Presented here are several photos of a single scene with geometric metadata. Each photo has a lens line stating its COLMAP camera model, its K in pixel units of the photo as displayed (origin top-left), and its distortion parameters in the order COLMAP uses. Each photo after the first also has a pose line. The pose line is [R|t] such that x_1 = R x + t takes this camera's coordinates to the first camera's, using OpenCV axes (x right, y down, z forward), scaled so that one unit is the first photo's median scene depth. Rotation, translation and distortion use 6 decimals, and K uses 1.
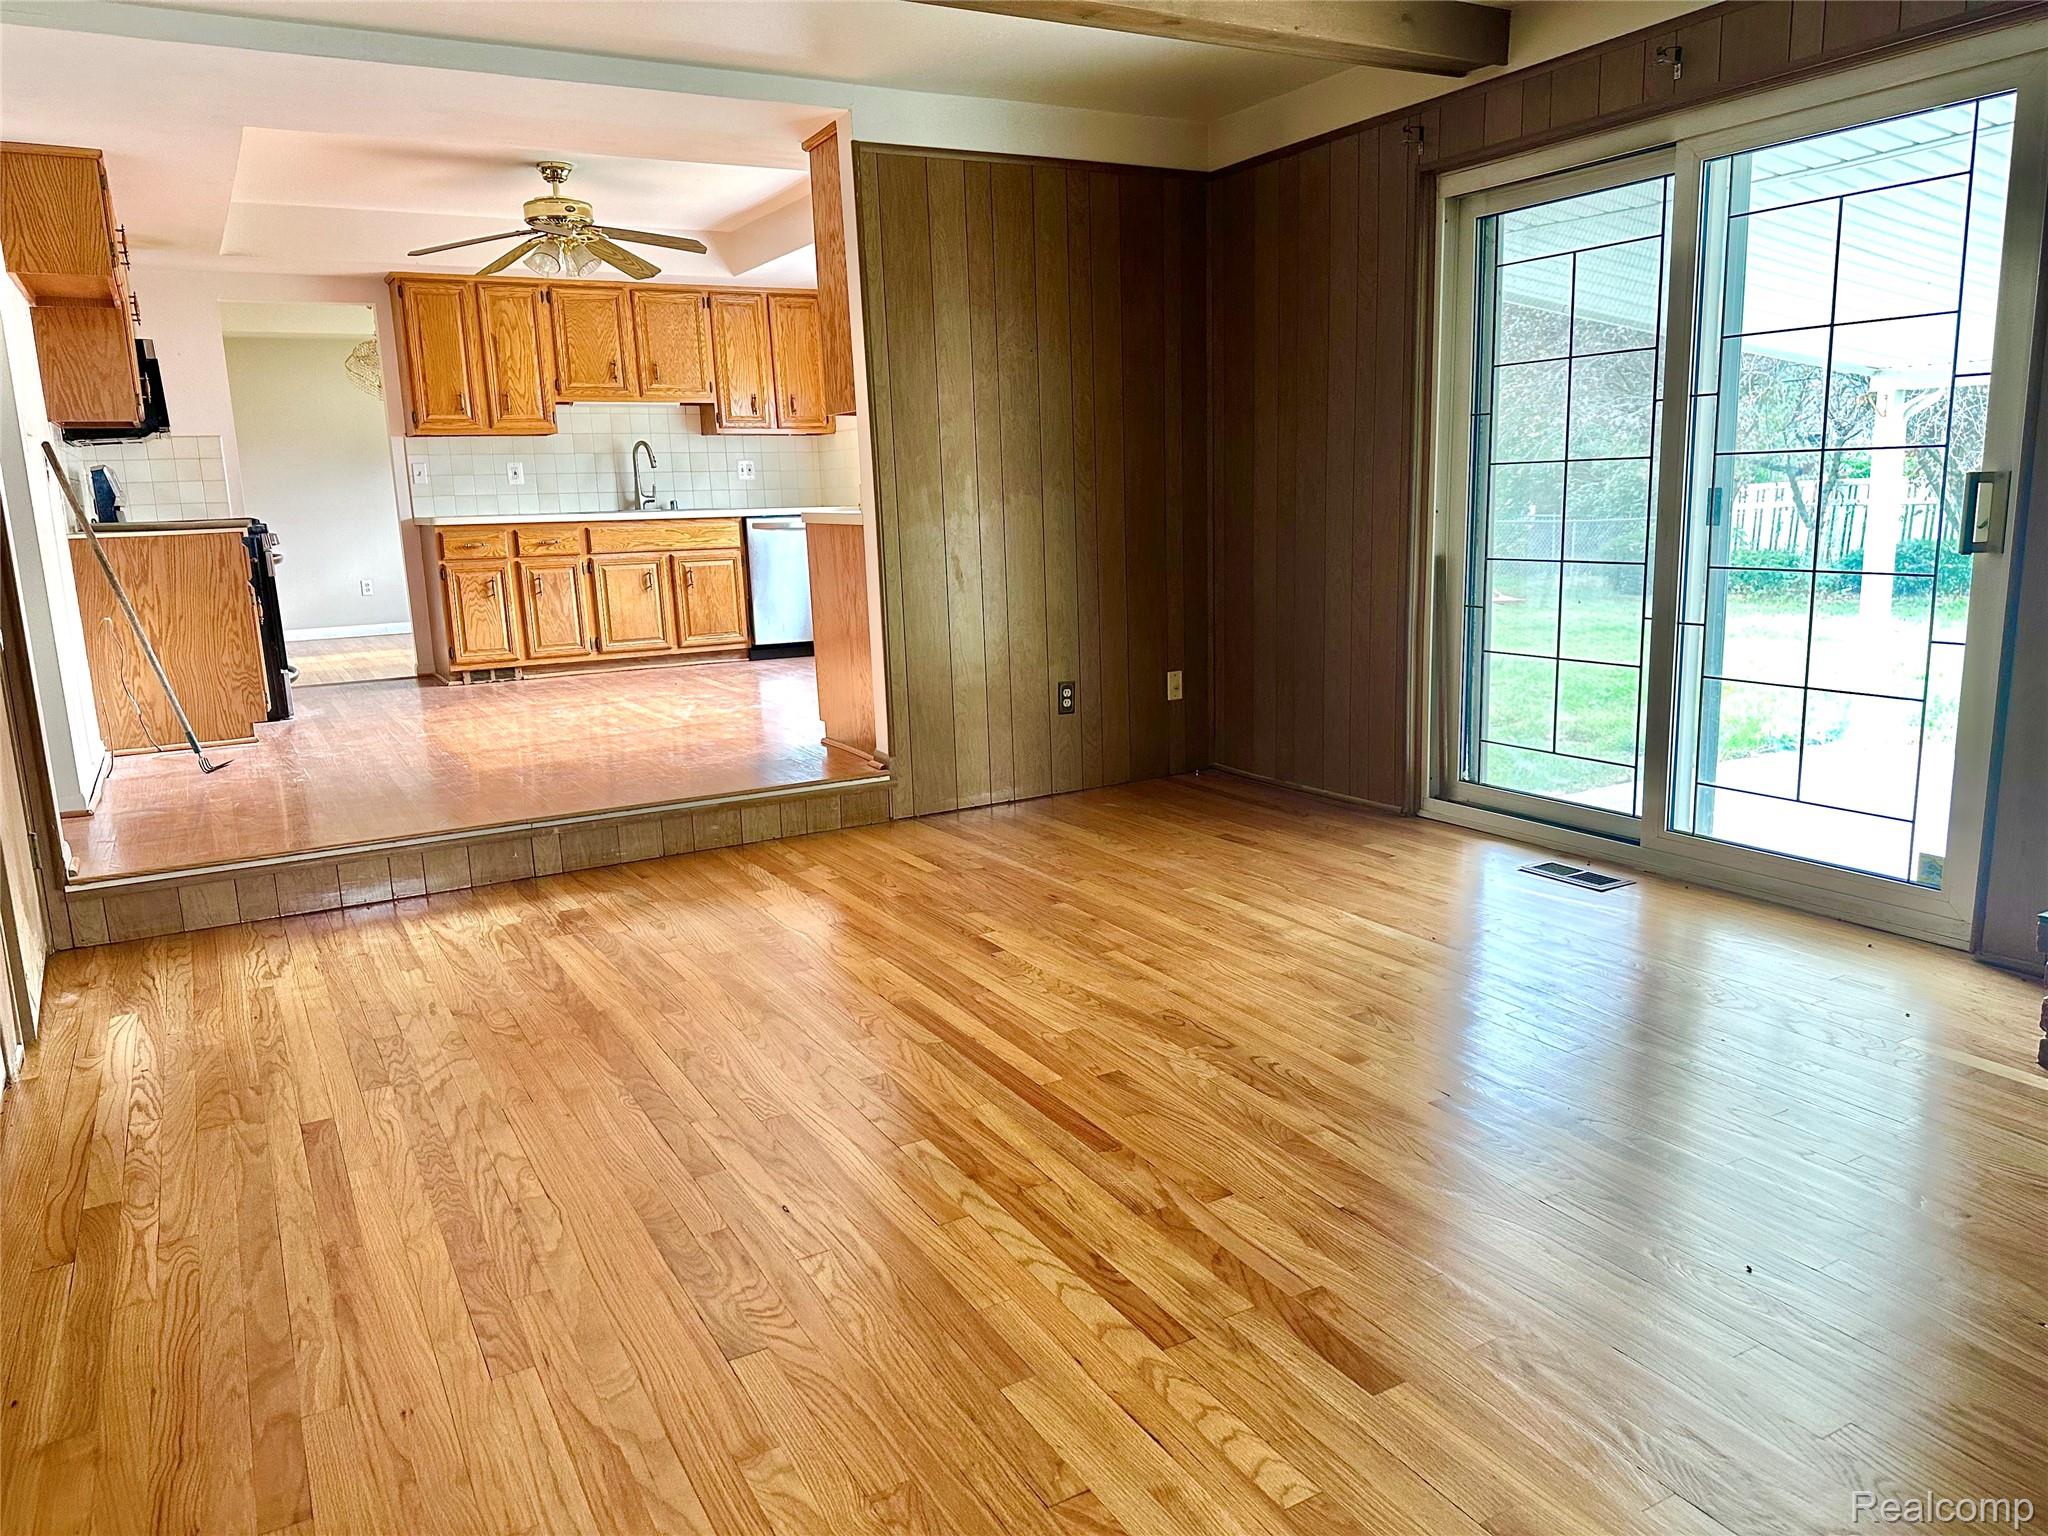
lens RADIAL K [[1440.9, 0, 1026.2], [0, 1440.9, 763.7], [0, 0, 1]] dist [0.042903, -0.033198]
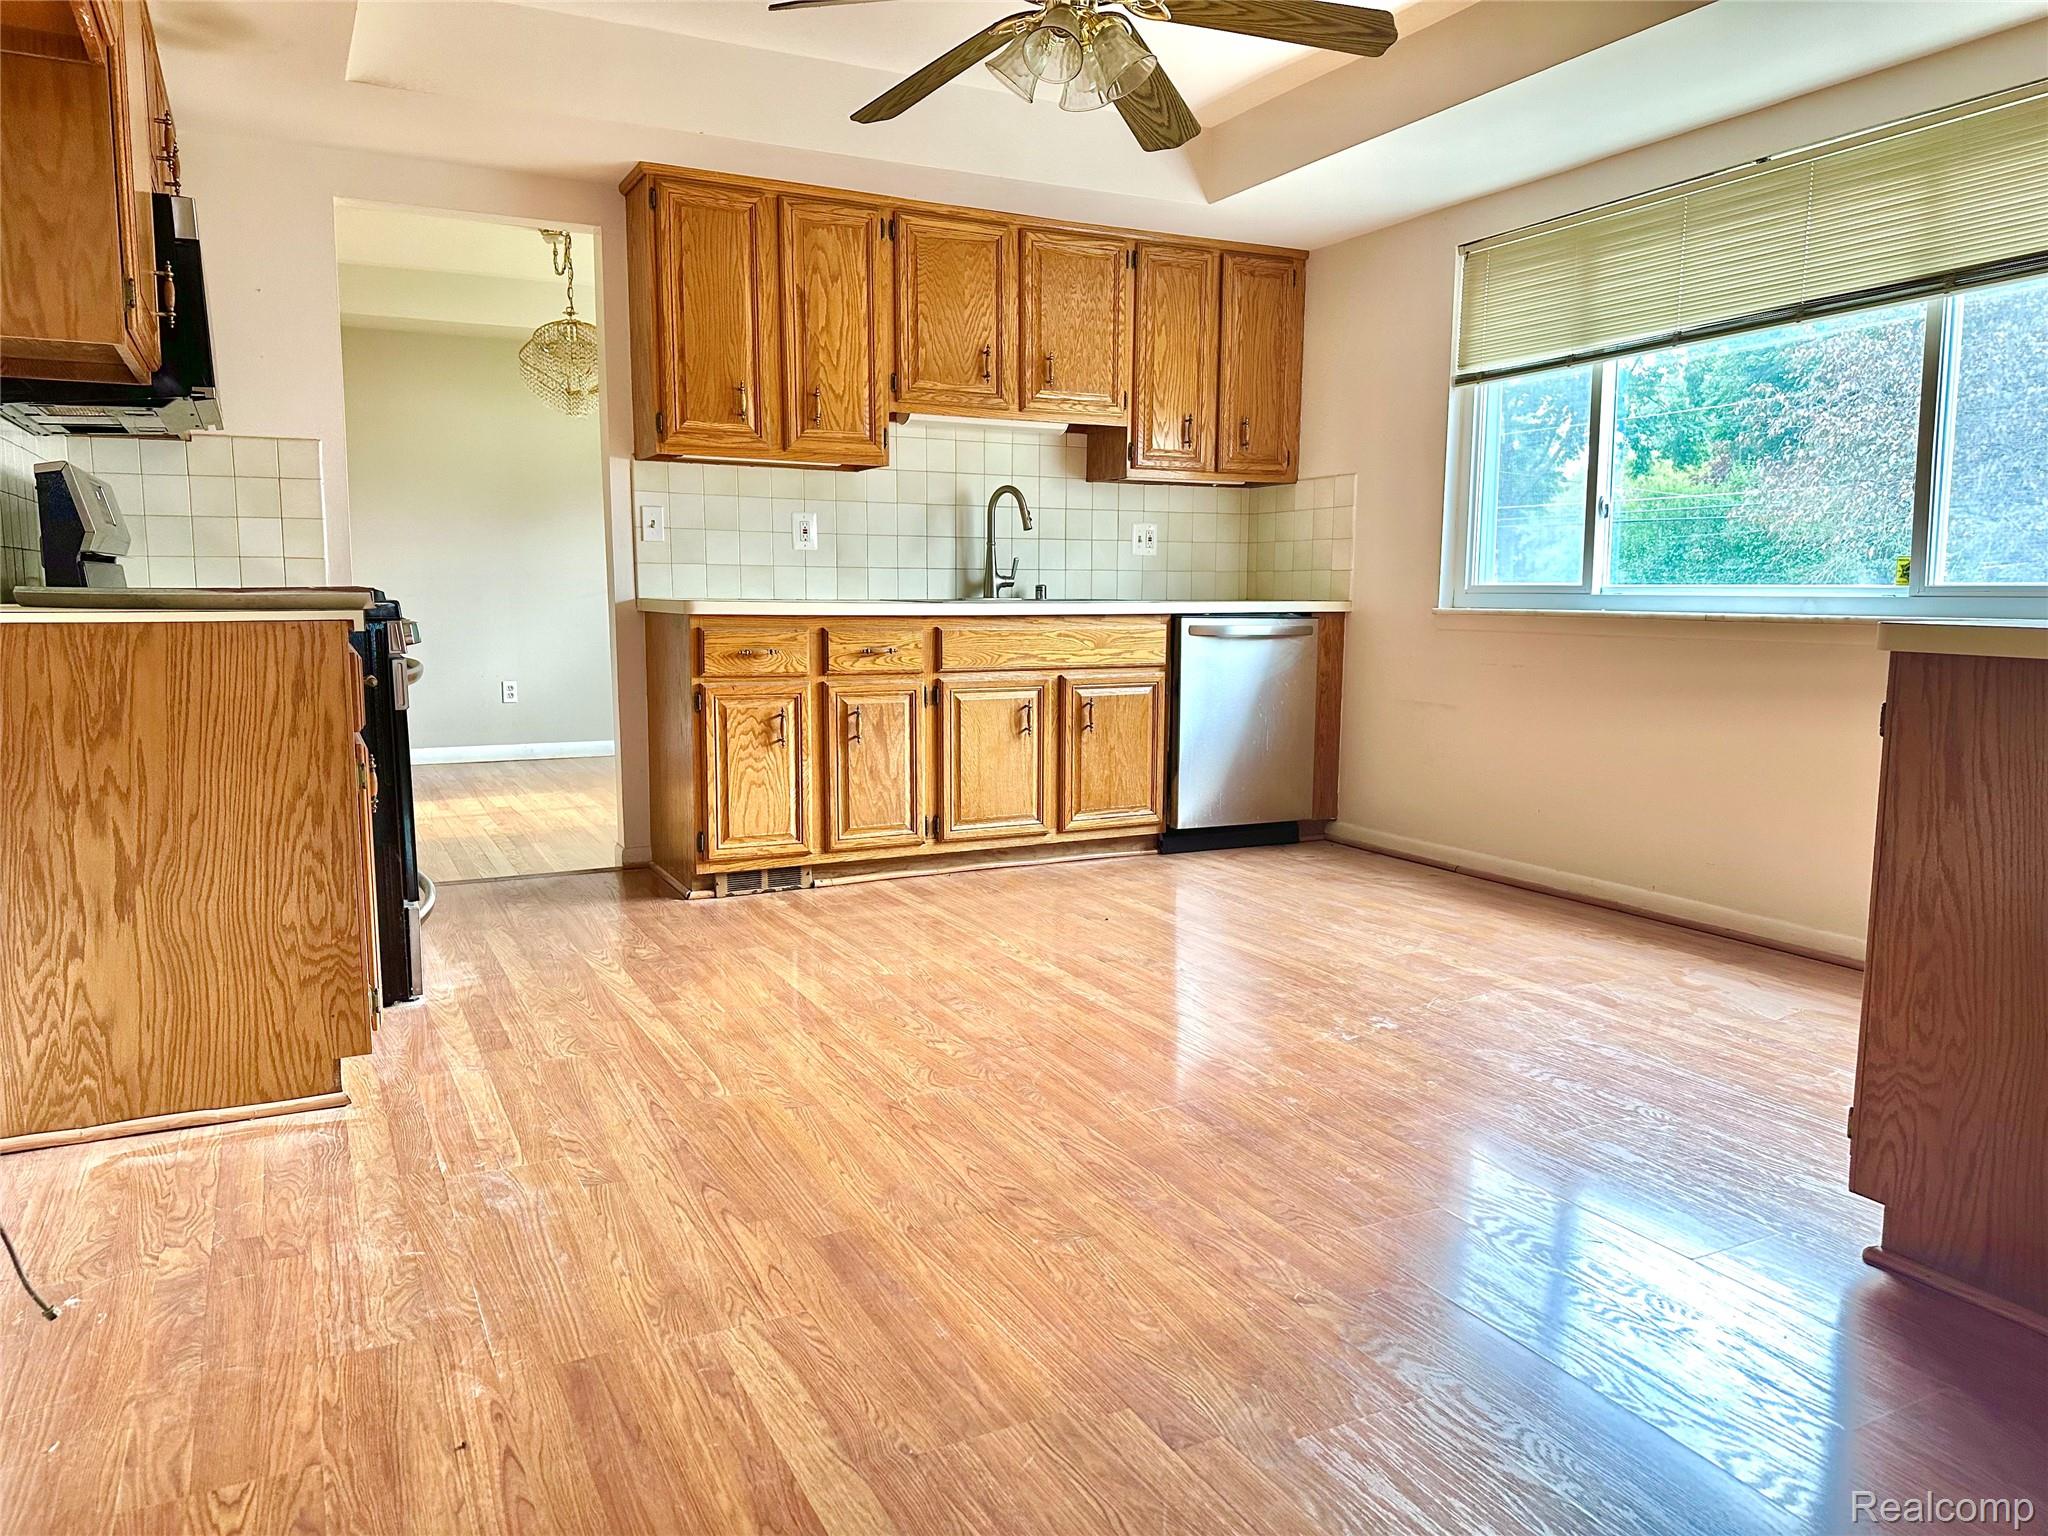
lens RADIAL K [[1440.9, 0, 1034.3], [0, 1440.9, 769.1], [0, 0, 1]] dist [0.042903, -0.033198]
pose [[0.998113, 0.041613, -0.045142, -0.236736], [-0.044367, 0.997101, -0.061823, -0.073106], [0.042438, 0.063709, 0.997066, 0.437099]]
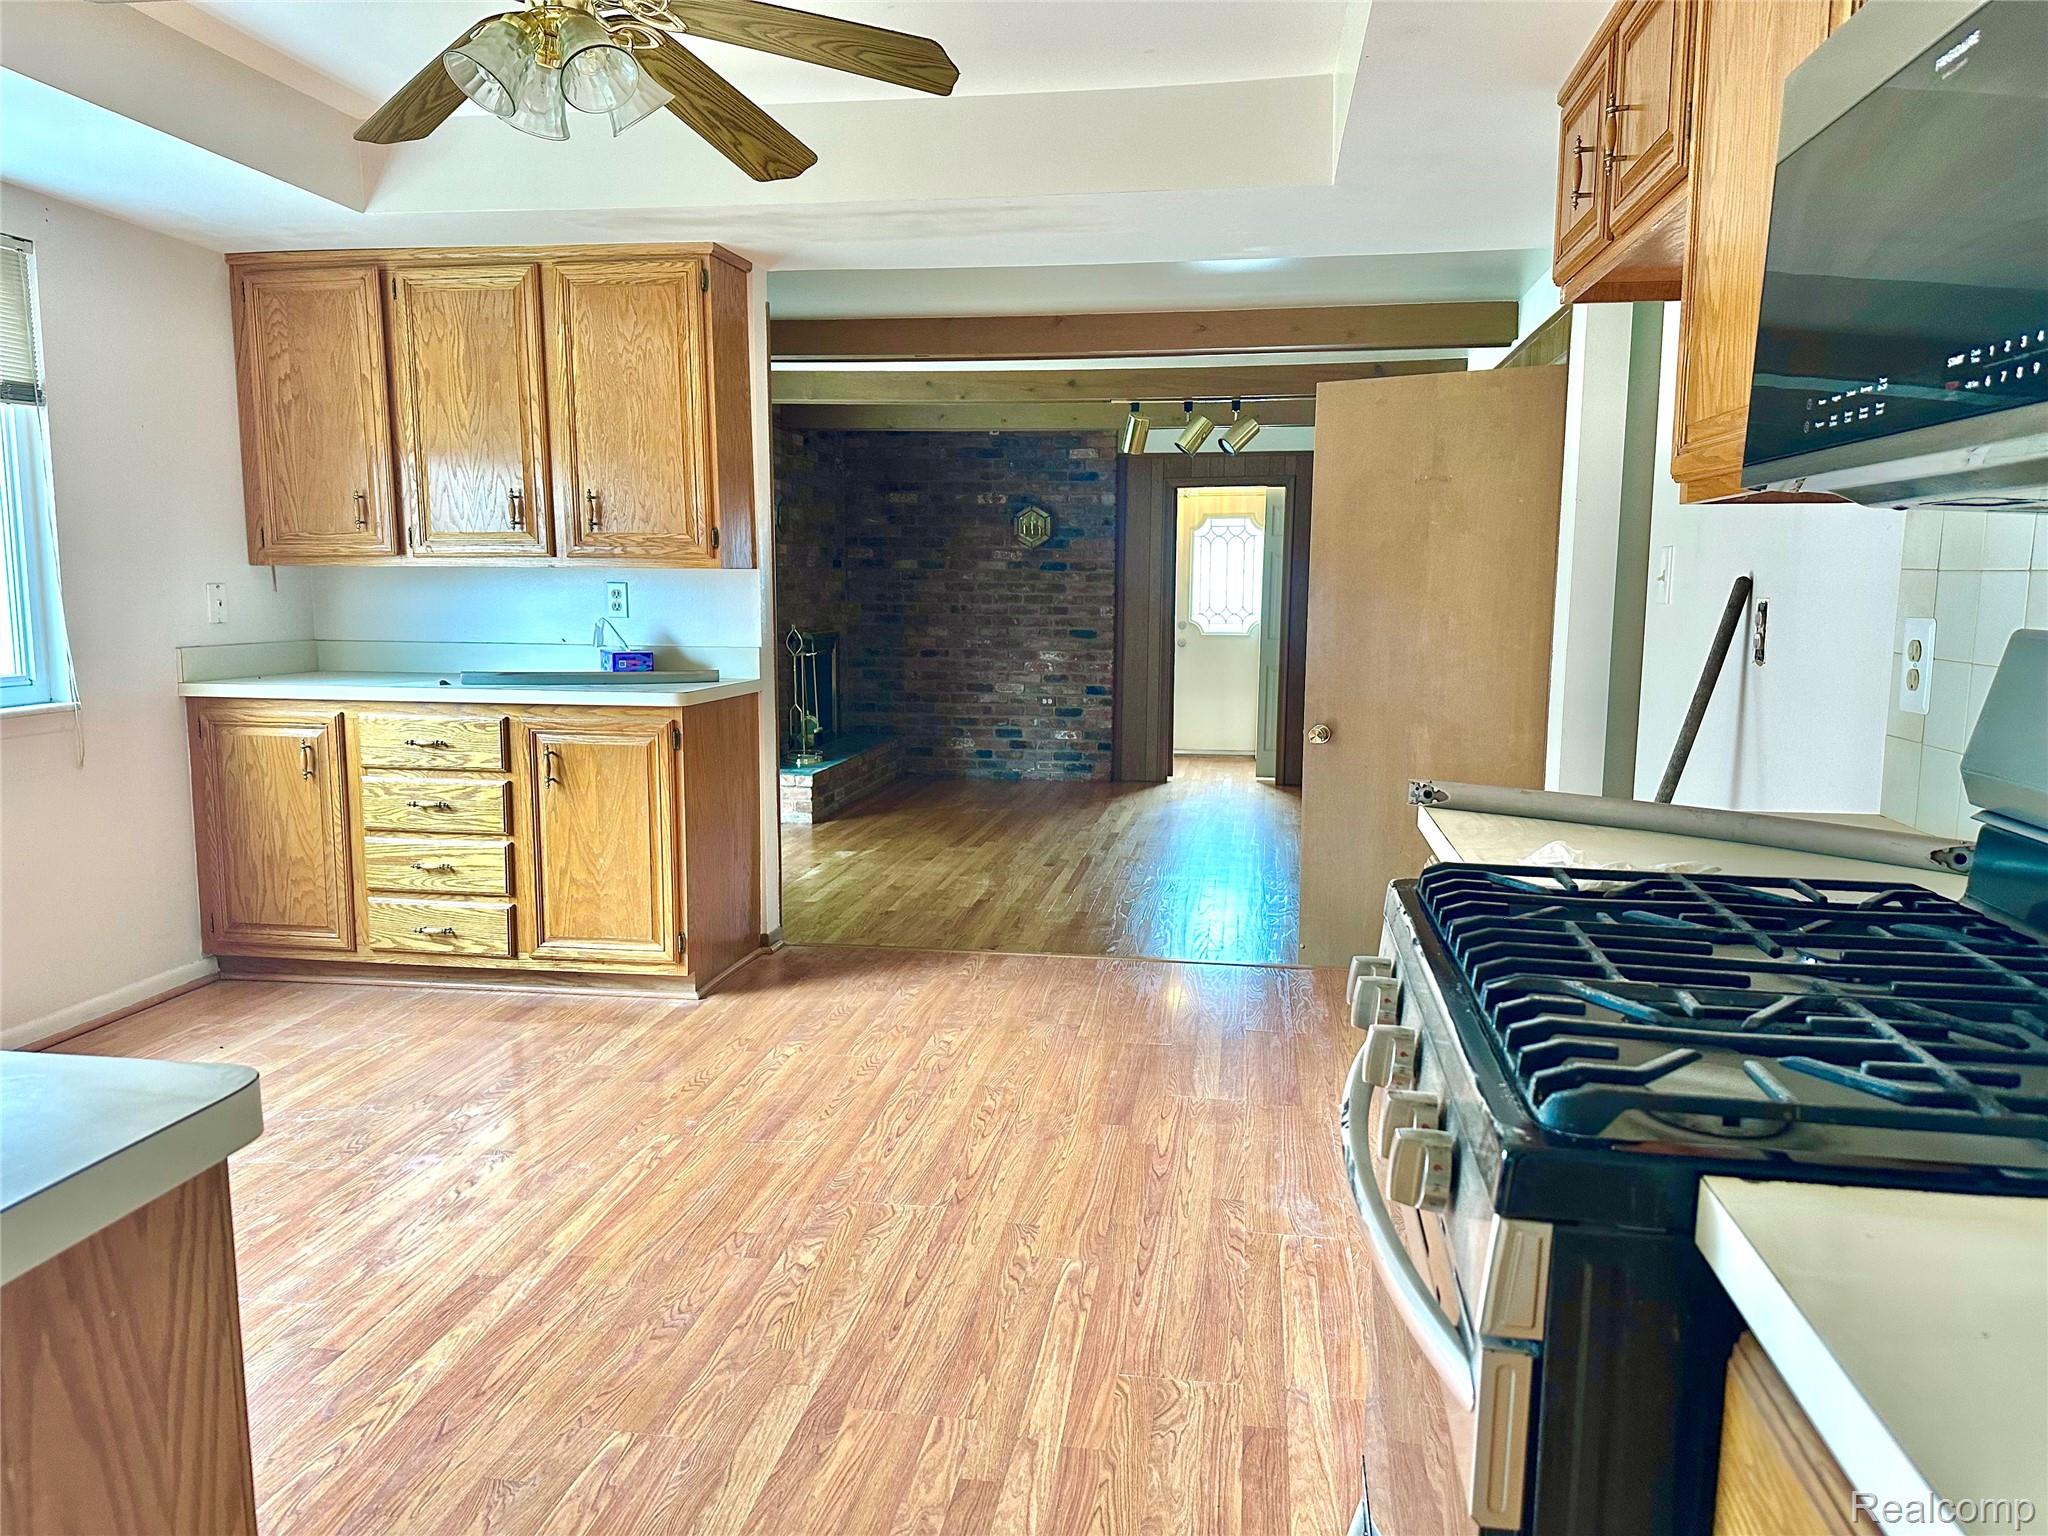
lens RADIAL K [[1440.9, 0, 1034.7], [0, 1440.9, 774.8], [0, 0, 1]] dist [0.042903, -0.033198]
pose [[-0.779822, -0.064044, 0.622716, -0.418897], [0.138668, 0.952368, 0.271599, -0.163957], [-0.610449, 0.298150, -0.733797, 0.802445]]
